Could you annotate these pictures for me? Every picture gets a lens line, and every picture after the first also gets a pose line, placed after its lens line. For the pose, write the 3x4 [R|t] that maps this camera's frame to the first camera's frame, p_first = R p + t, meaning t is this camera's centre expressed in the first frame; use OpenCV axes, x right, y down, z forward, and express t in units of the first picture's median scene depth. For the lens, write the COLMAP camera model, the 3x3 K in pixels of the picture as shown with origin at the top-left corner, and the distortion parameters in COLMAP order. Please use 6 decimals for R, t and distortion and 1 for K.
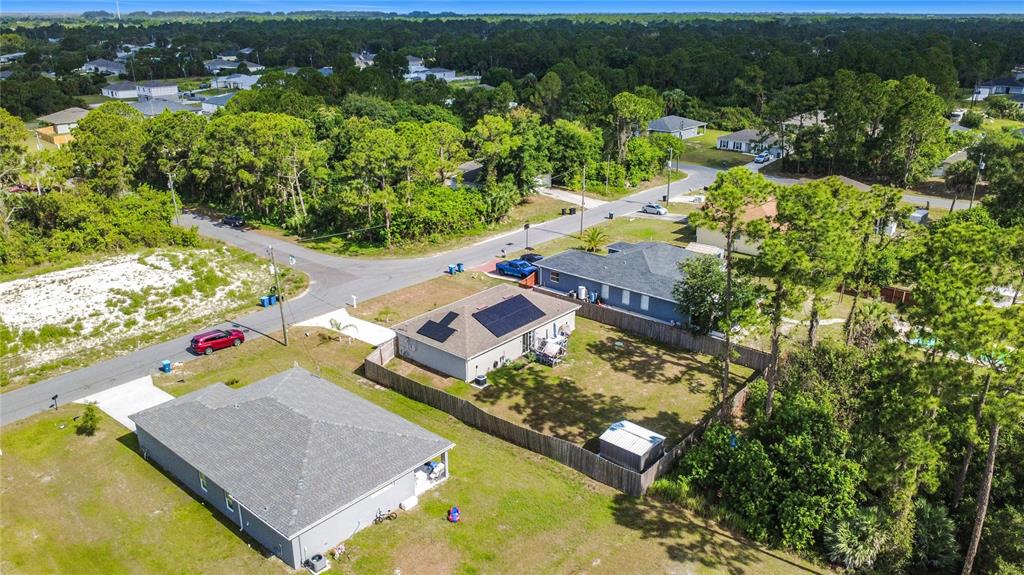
lens RADIAL K [[731.3, 0, 512.0], [0, 731.3, 287.5], [0, 0, 1]] dist [0.004749, 0.004060]
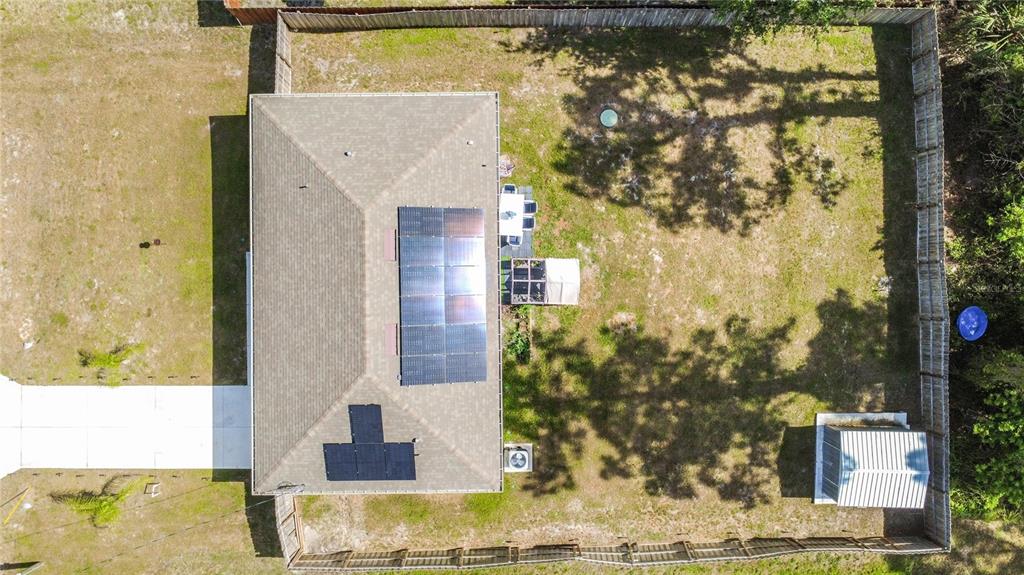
lens RADIAL K [[731.3, 0, 512.0], [0, 731.3, 287.5], [0, 0, 1]] dist [0.004749, 0.004060]
pose [[0.747233, -0.664278, 0.019425, 0.026065], [0.222268, 0.277358, 0.934703, -0.350393], [-0.626290, -0.694123, 0.354899, 0.843010]]
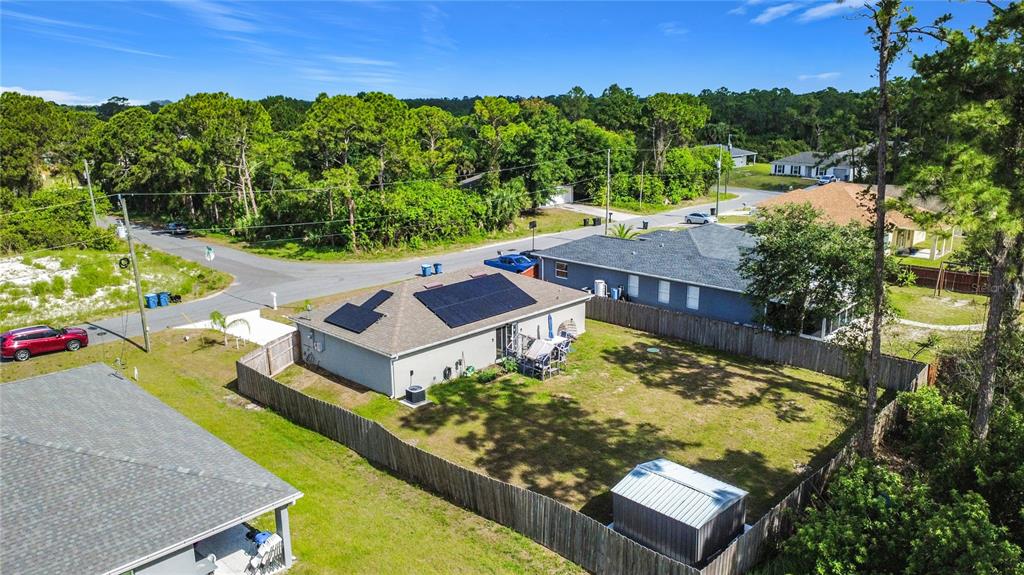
lens RADIAL K [[731.3, 0, 512.0], [0, 731.3, 287.5], [0, 0, 1]] dist [0.004749, 0.004060]
pose [[0.998543, 0.005071, -0.053722, 0.061129], [-0.010695, 0.994423, -0.104923, 0.094946], [0.052891, 0.105344, 0.993028, 0.382701]]
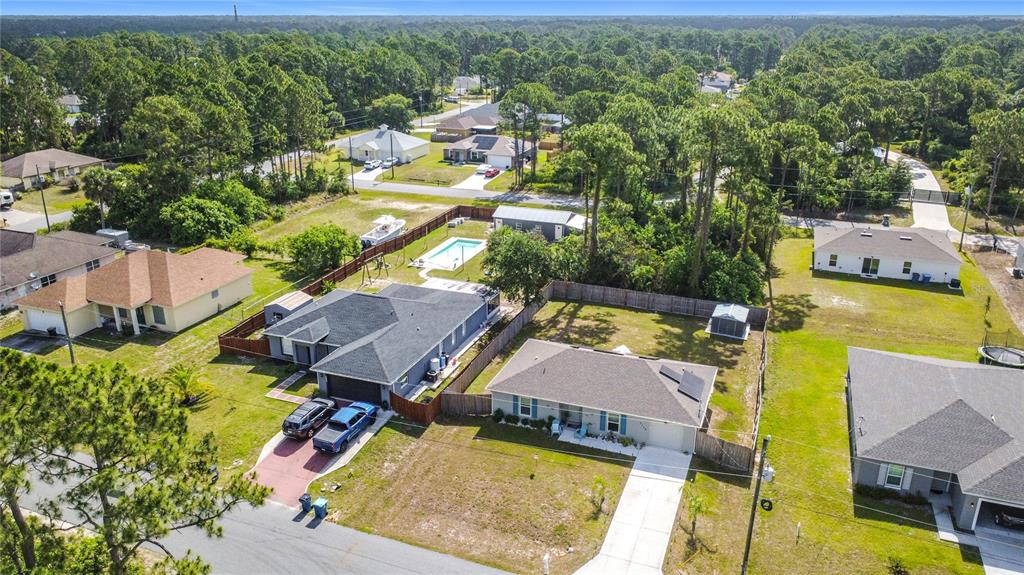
lens RADIAL K [[731.3, 0, 512.0], [0, 731.3, 287.5], [0, 0, 1]] dist [0.004749, 0.004060]
pose [[-0.341698, -0.312027, 0.886500, -0.714791], [0.322536, 0.847051, 0.422463, -0.438621], [-0.882730, 0.430283, -0.188796, 1.259462]]
